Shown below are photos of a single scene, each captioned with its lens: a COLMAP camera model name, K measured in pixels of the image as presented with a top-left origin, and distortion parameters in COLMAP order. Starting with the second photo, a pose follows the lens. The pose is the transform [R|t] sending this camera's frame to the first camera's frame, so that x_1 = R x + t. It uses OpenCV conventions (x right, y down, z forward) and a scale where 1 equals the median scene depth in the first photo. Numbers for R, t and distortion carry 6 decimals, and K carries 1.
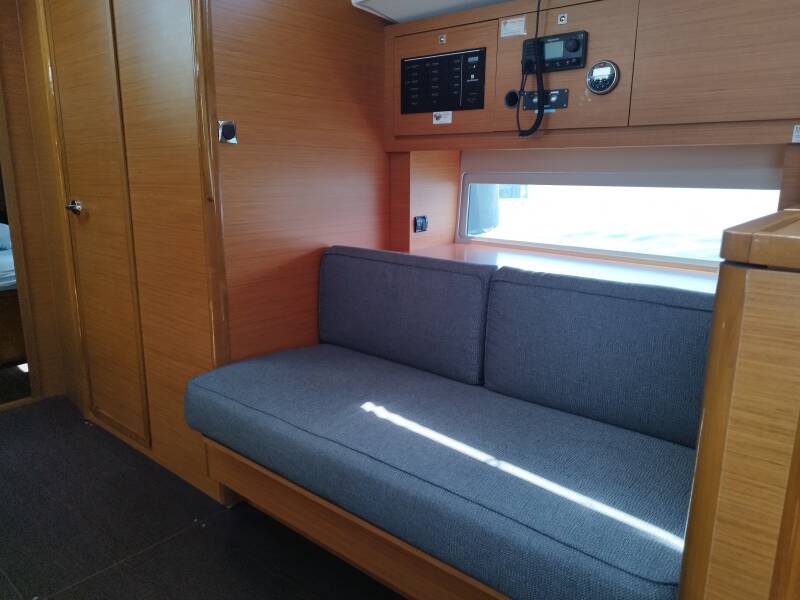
lens RADIAL K [[582.7, 0, 394.0], [0, 582.7, 297.5], [0, 0, 1]] dist [-0.000645, 0.012214]
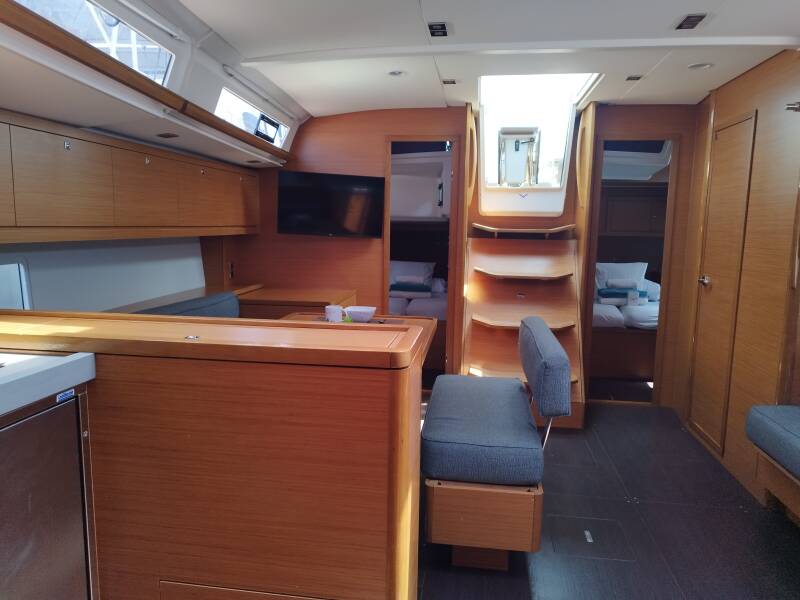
lens RADIAL K [[582.7, 0, 387.6], [0, 582.7, 317.9], [0, 0, 1]] dist [-0.000645, 0.012214]
pose [[0.525770, 0.132153, -0.840298, 0.291249], [-0.175849, 0.983405, 0.044631, 0.013466], [0.832251, 0.124301, 0.540284, -0.463556]]
